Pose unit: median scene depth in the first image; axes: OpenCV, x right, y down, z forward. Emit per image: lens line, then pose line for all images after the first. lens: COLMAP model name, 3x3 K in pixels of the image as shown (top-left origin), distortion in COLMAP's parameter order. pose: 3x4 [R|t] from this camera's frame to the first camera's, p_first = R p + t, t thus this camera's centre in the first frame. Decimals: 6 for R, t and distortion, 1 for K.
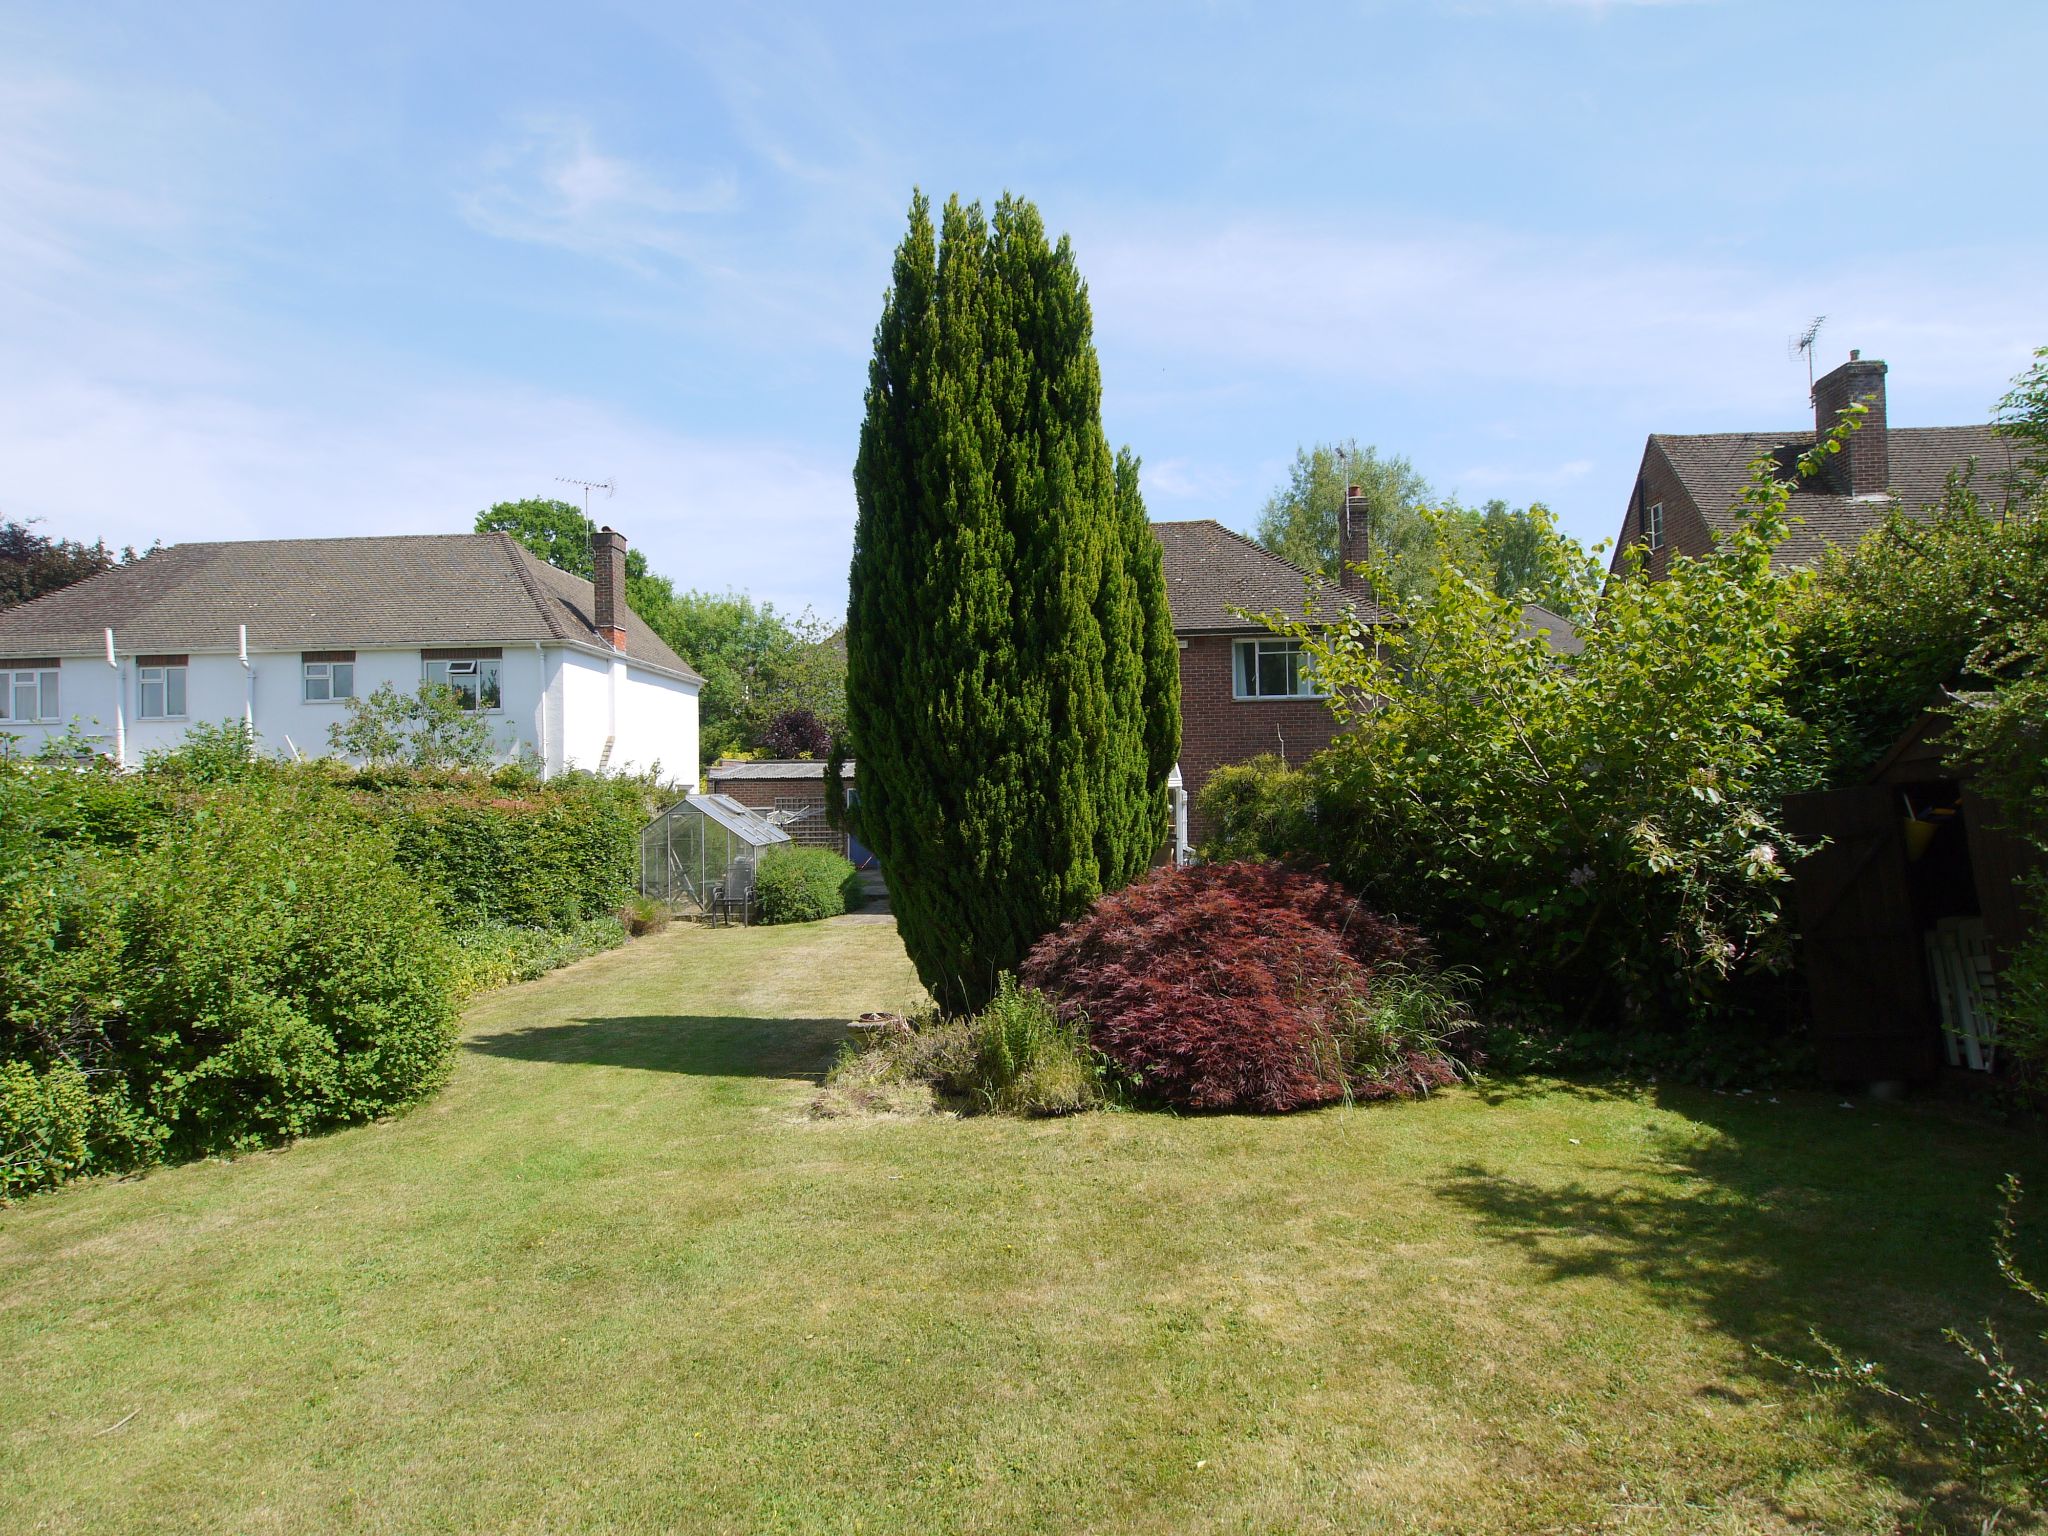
lens RADIAL K [[1092.8, 0, 1021.9], [0, 1092.8, 770.0], [0, 0, 1]] dist [-0.000356, -0.000566]
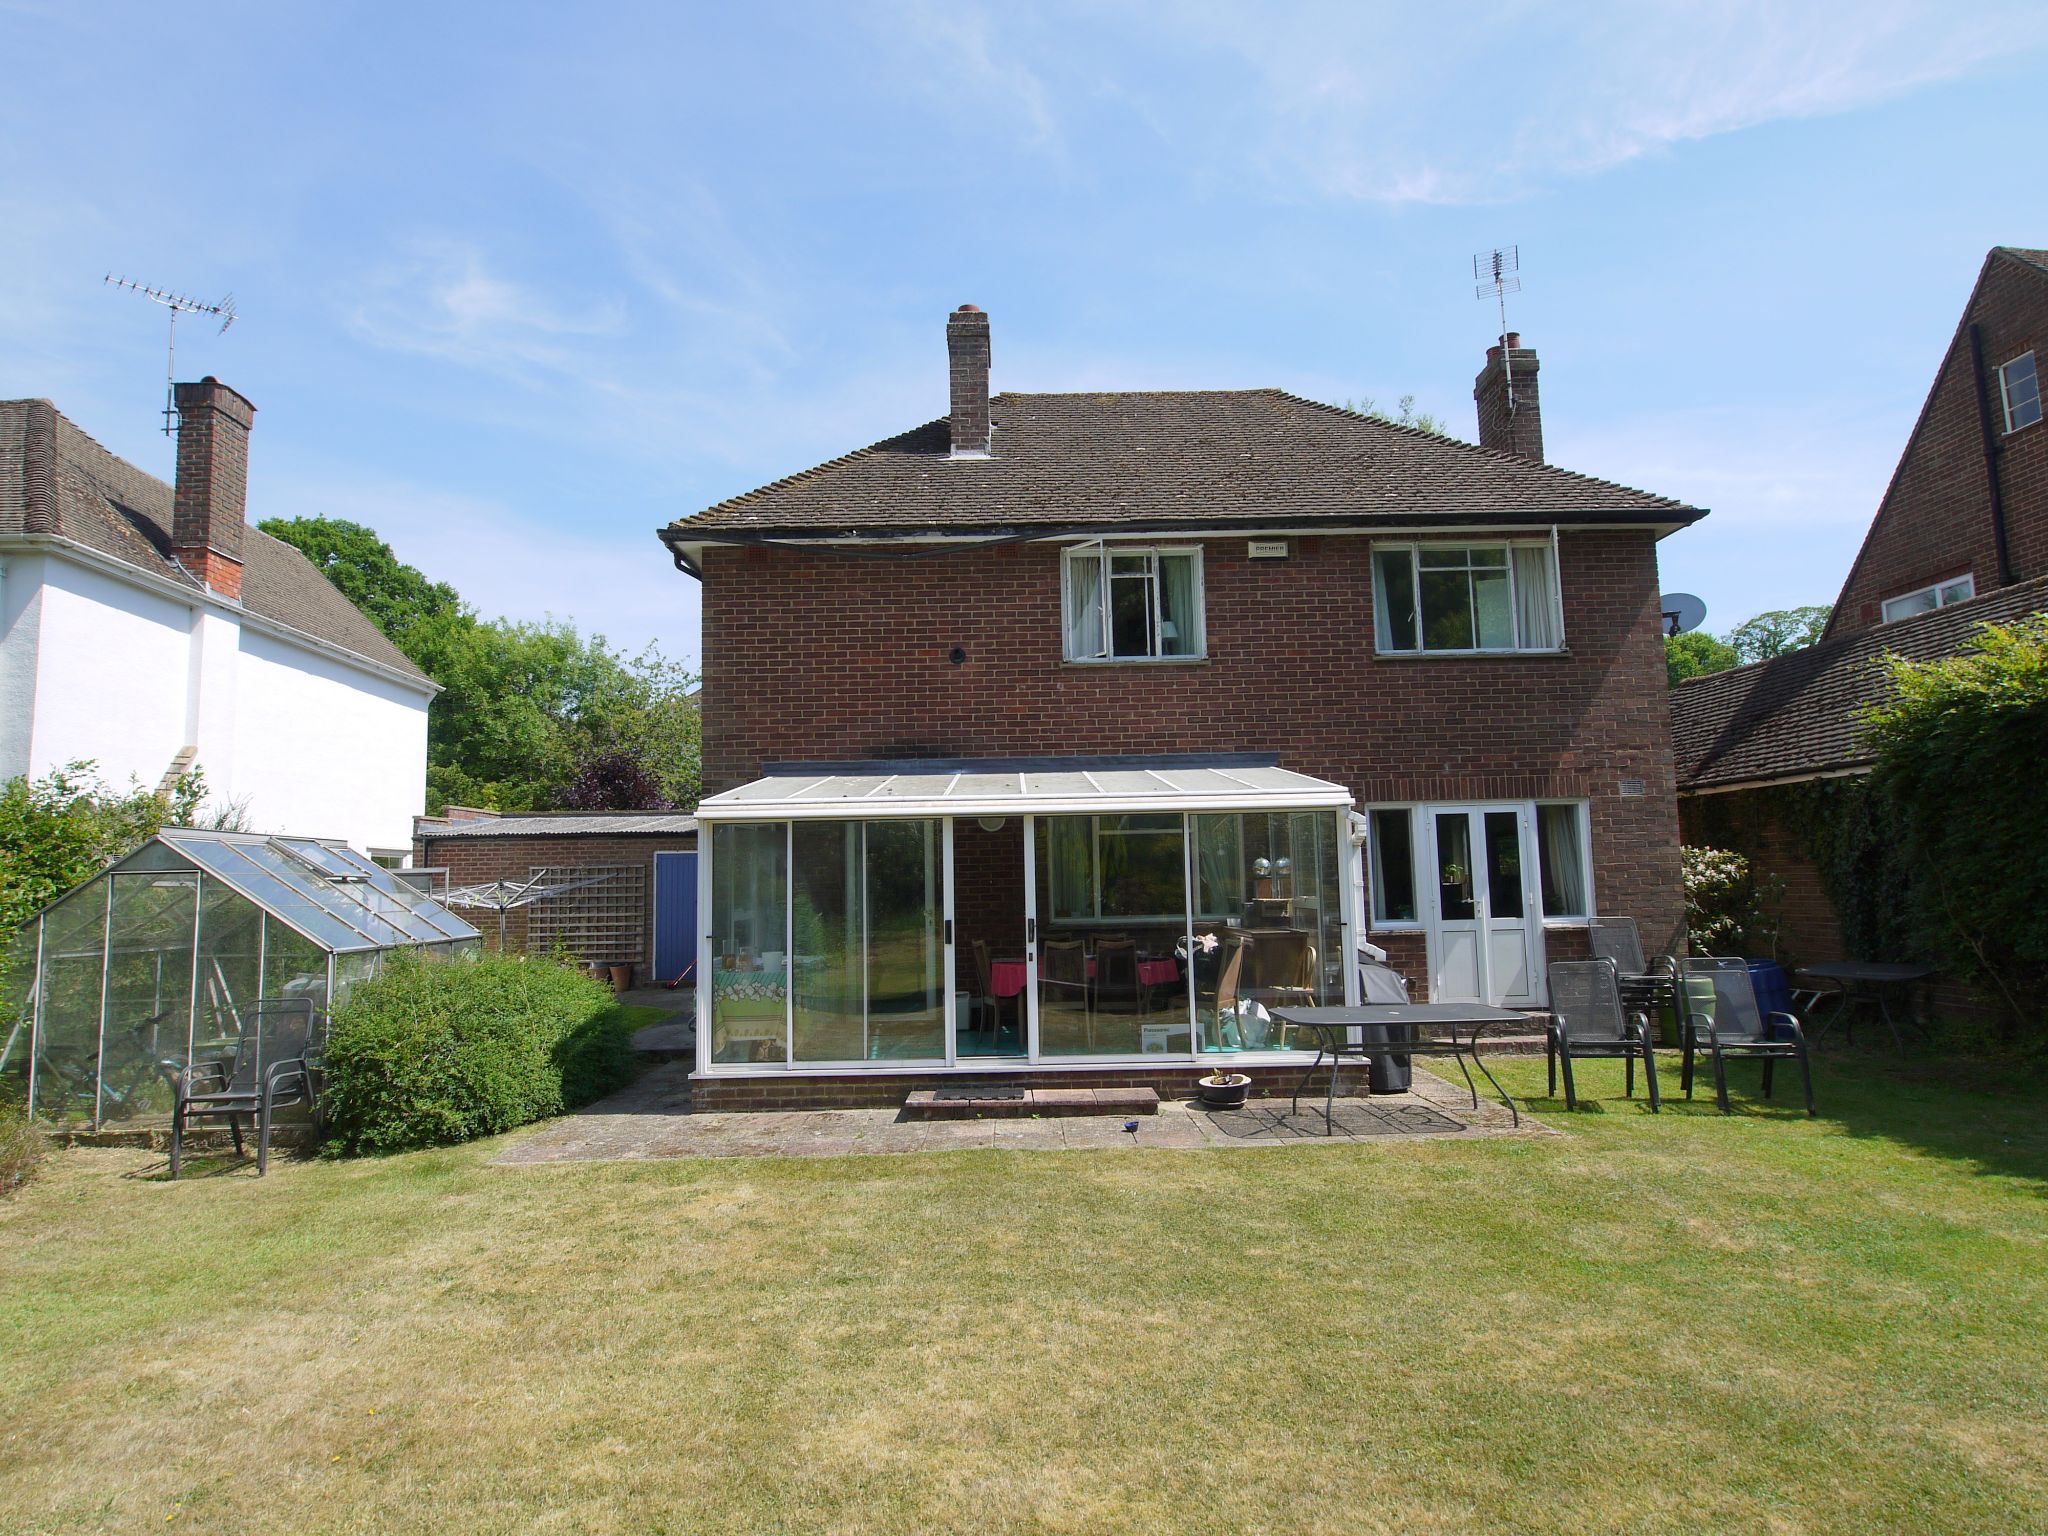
lens RADIAL K [[1092.8, 0, 1023.9], [0, 1092.8, 770.0], [0, 0, 1]] dist [-0.000356, -0.000566]
pose [[0.994223, 0.004703, 0.107233, -0.024026], [0.004466, 0.996362, -0.085106, 0.027735], [-0.107243, 0.085093, 0.990585, 0.416638]]
